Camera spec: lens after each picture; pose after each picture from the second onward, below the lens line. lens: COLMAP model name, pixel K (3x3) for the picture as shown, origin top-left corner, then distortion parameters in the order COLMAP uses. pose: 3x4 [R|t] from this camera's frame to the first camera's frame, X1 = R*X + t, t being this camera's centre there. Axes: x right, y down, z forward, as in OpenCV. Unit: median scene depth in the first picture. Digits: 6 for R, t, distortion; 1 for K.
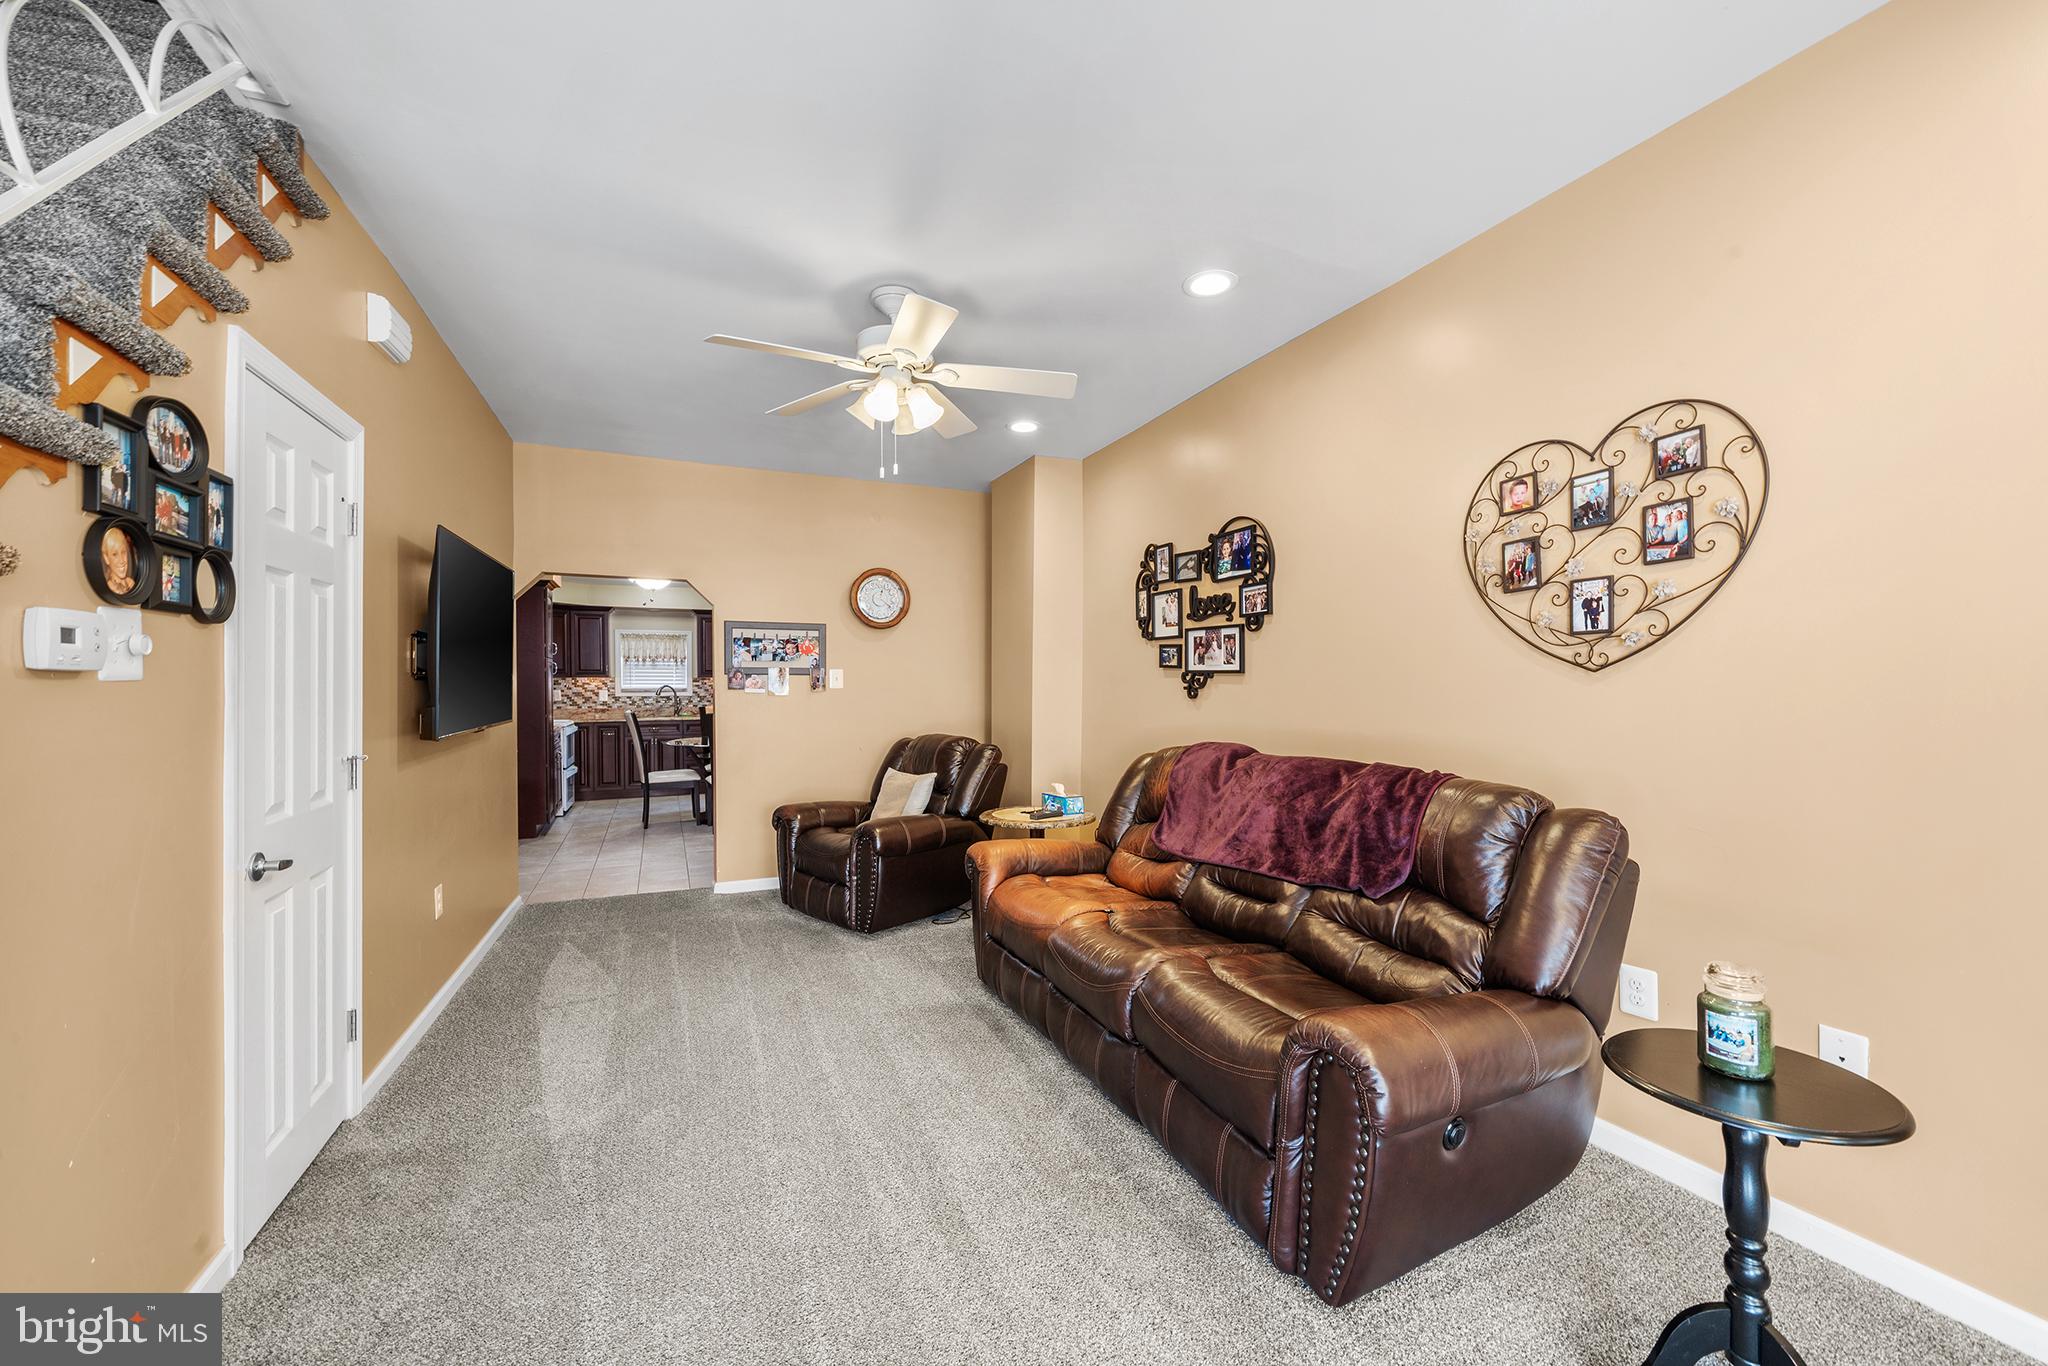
lens RADIAL K [[788.8, 0, 1021.9], [0, 788.8, 678.3], [0, 0, 1]] dist [-0.000427, -0.000026]
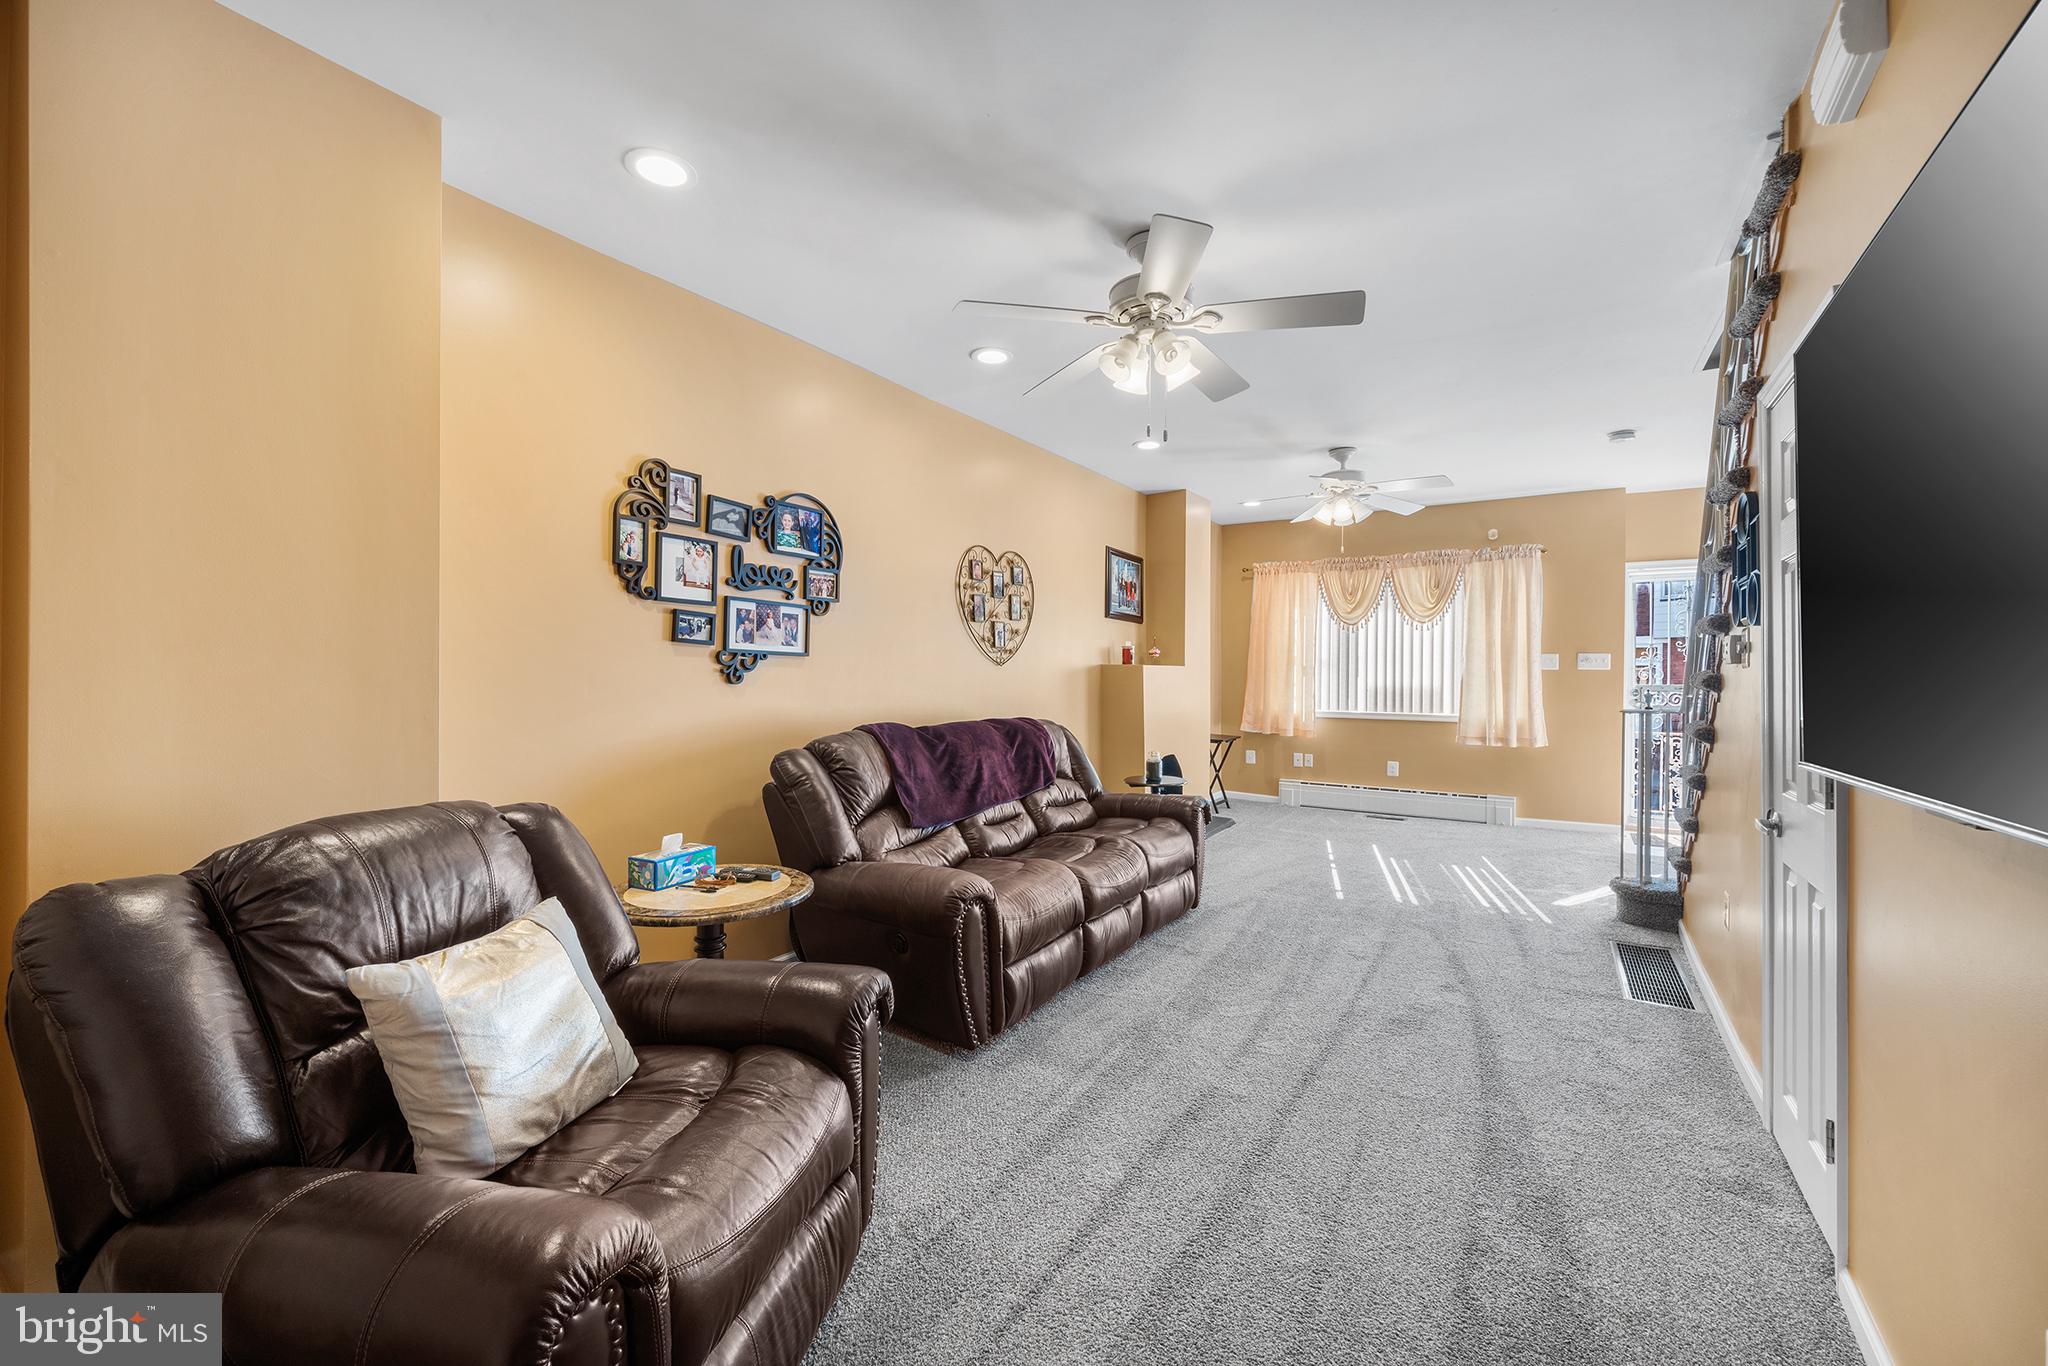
lens RADIAL K [[788.8, 0, 1020.8], [0, 788.8, 683.1], [0, 0, 1]] dist [-0.000427, -0.000026]
pose [[-0.527597, 0.004297, 0.849484, -0.634517], [-0.001538, 0.999981, -0.006013, 0.029545], [-0.849493, -0.004479, -0.527581, 1.192248]]
